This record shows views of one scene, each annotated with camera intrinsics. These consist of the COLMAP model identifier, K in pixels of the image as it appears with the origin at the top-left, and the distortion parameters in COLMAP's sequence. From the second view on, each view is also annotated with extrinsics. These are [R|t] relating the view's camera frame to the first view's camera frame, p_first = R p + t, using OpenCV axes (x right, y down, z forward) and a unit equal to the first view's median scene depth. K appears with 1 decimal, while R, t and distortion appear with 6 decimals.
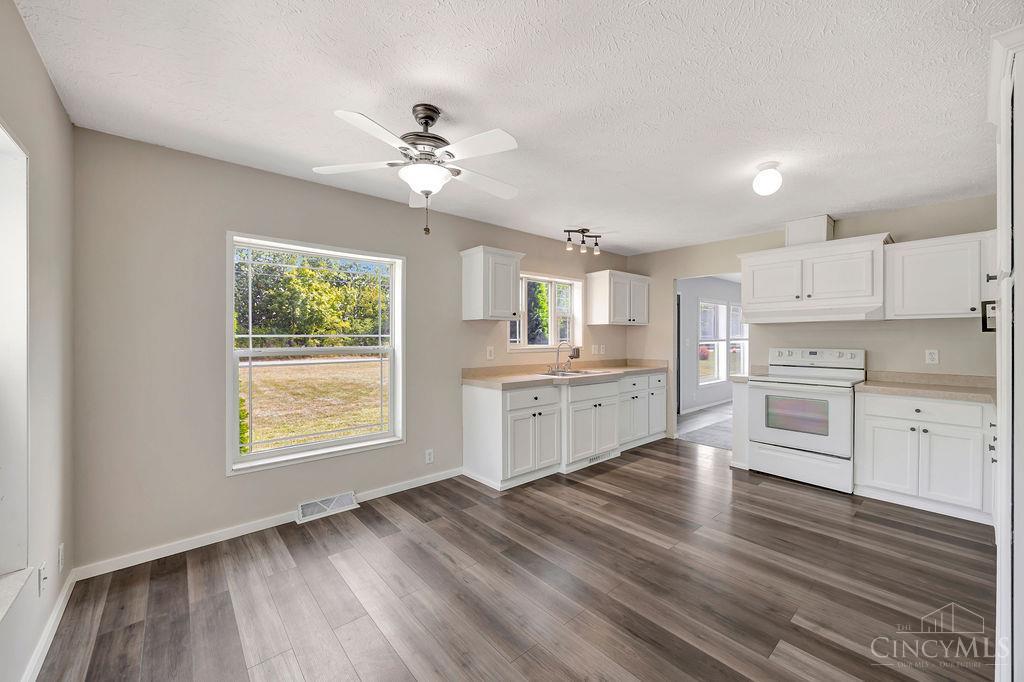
lens RADIAL K [[394.6, 0, 506.7], [0, 394.6, 340.0], [0, 0, 1]] dist [0.001856, -0.000497]
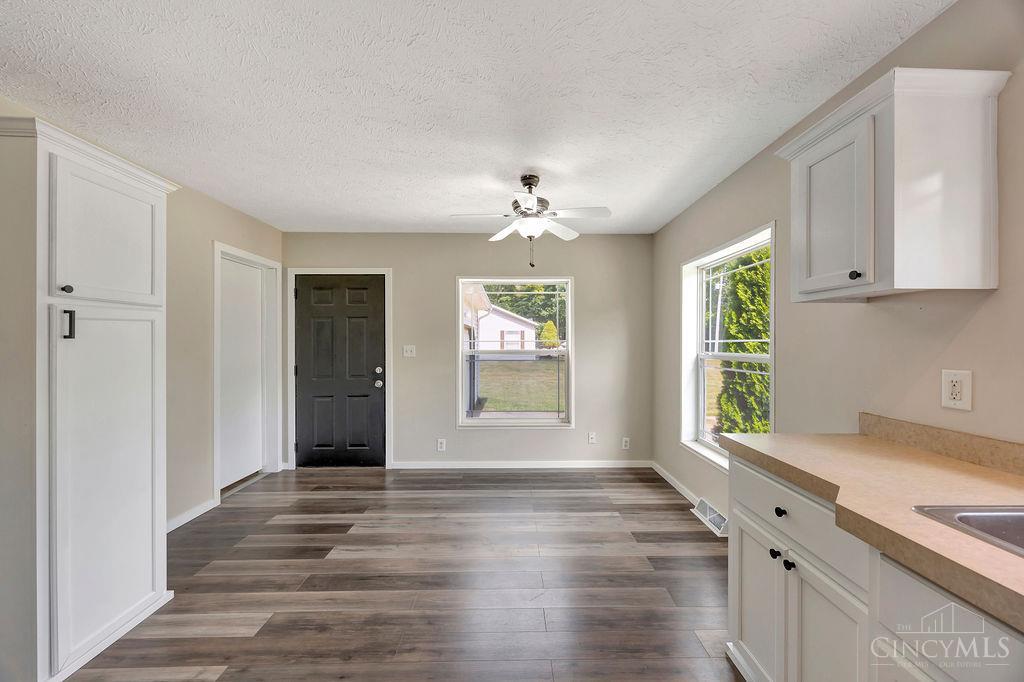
lens RADIAL K [[394.6, 0, 516.1], [0, 394.6, 343.3], [0, 0, 1]] dist [0.001856, -0.000497]
pose [[-0.629659, 0.007862, -0.776832, 0.782628], [0.001170, 0.999957, 0.009171, -0.014164], [0.776871, 0.004866, -0.629641, 1.618899]]
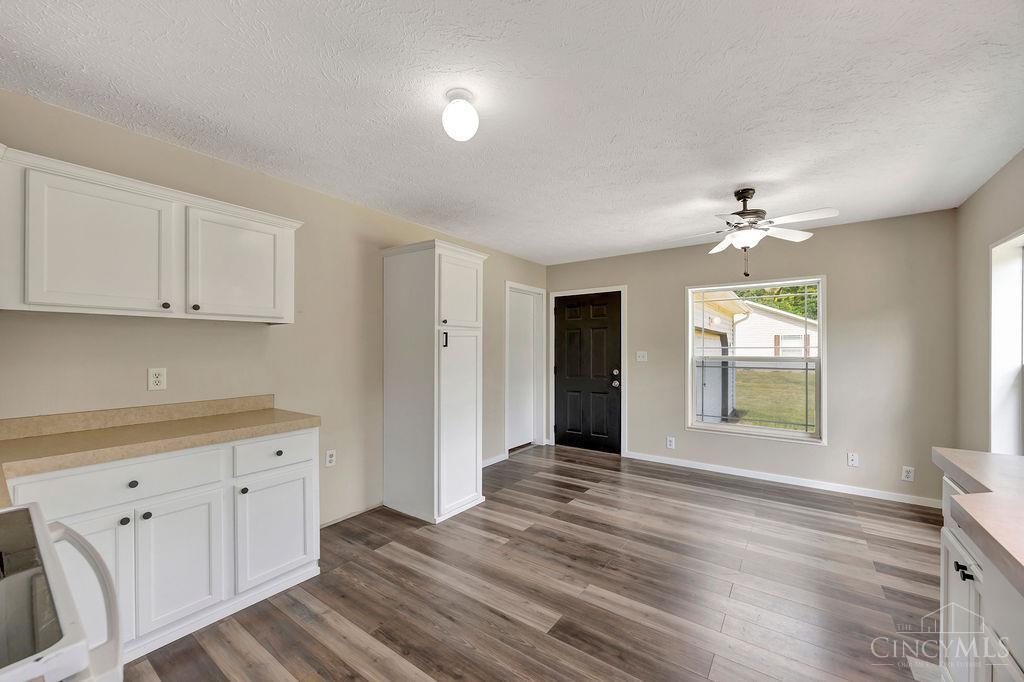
lens RADIAL K [[394.6, 0, 512.9], [0, 394.6, 348.1], [0, 0, 1]] dist [0.001856, -0.000497]
pose [[-0.968895, 0.005182, -0.247418, 0.846453], [0.004604, 0.999985, 0.002917, -0.015185], [0.247430, 0.001687, -0.968904, 1.931696]]
